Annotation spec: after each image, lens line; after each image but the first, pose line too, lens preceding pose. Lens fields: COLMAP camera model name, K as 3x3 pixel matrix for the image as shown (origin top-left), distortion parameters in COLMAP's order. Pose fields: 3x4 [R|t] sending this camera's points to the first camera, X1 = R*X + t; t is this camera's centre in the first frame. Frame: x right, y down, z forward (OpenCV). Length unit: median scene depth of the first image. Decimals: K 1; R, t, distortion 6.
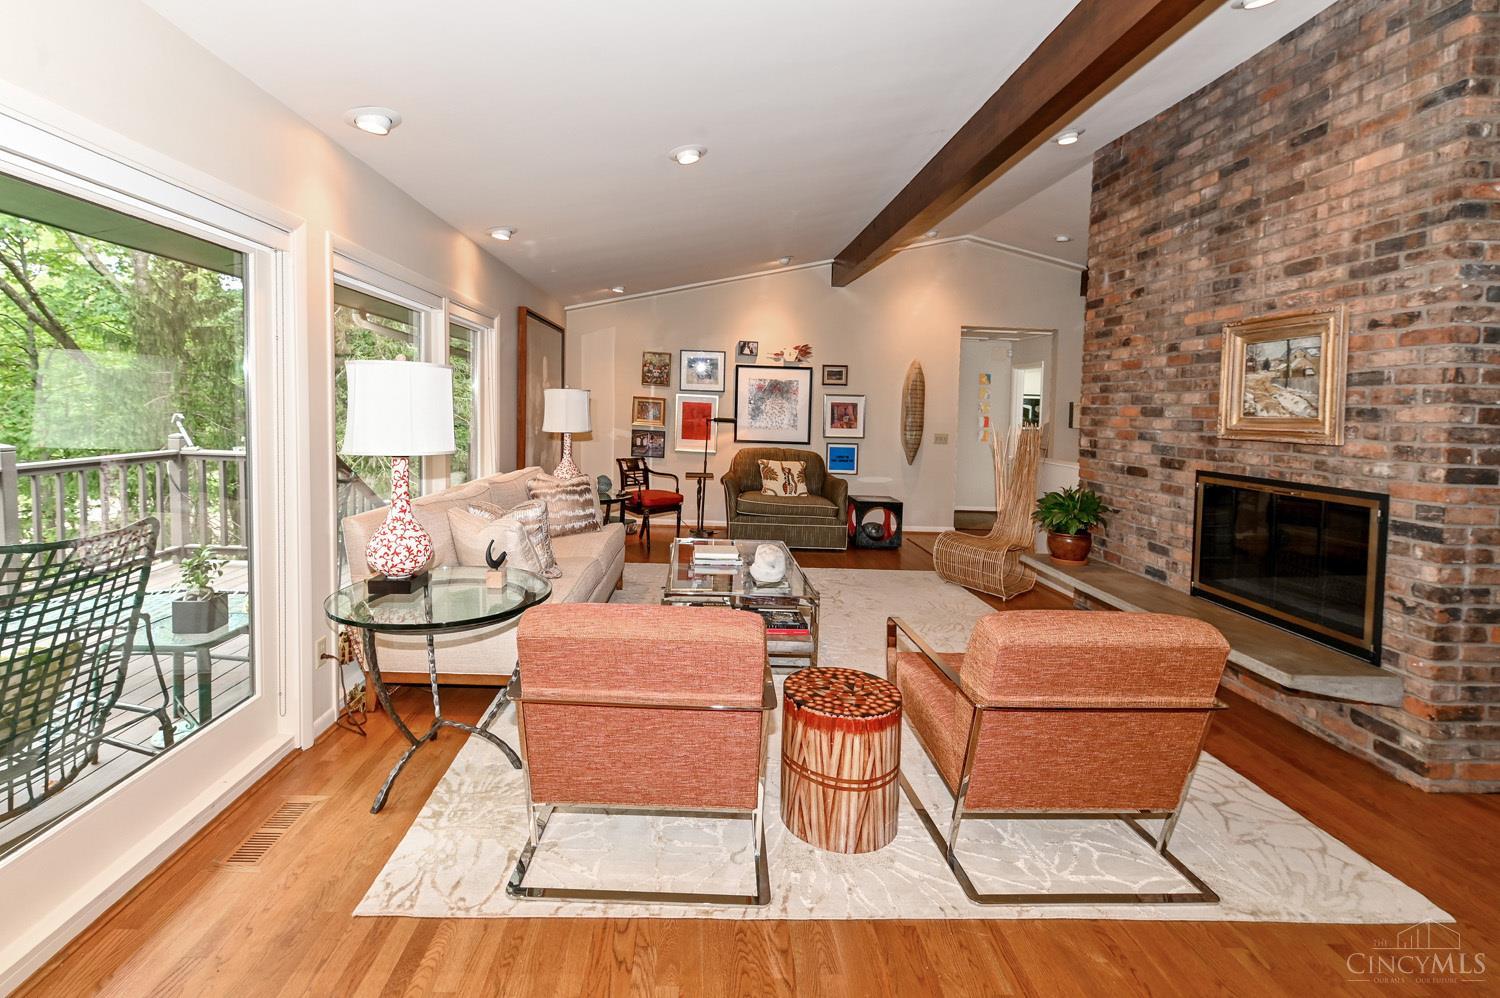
lens RADIAL K [[705.2, 0, 750.0], [0, 705.2, 501.5], [0, 0, 1]] dist [-0.003186, -0.002929]
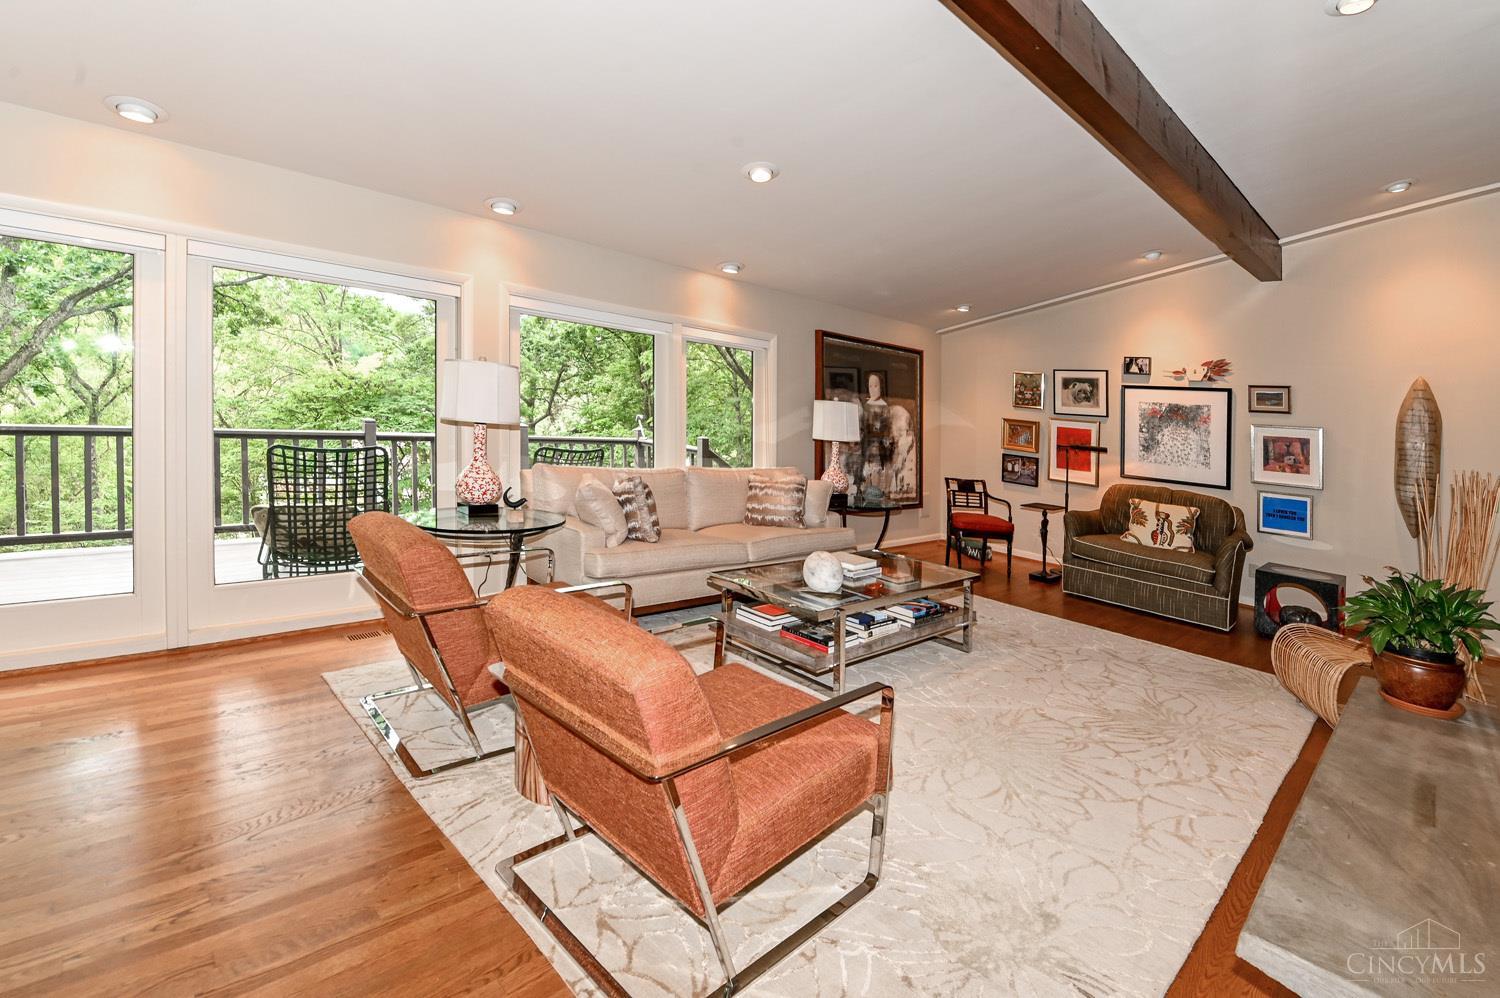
lens RADIAL K [[705.2, 0, 803.0], [0, 705.2, 504.0], [0, 0, 1]] dist [-0.003186, -0.002929]
pose [[0.684619, 0.111647, -0.720299, 1.450882], [-0.151562, 0.988405, 0.009149, -0.010801], [0.712969, 0.102907, 0.693603, 0.644604]]
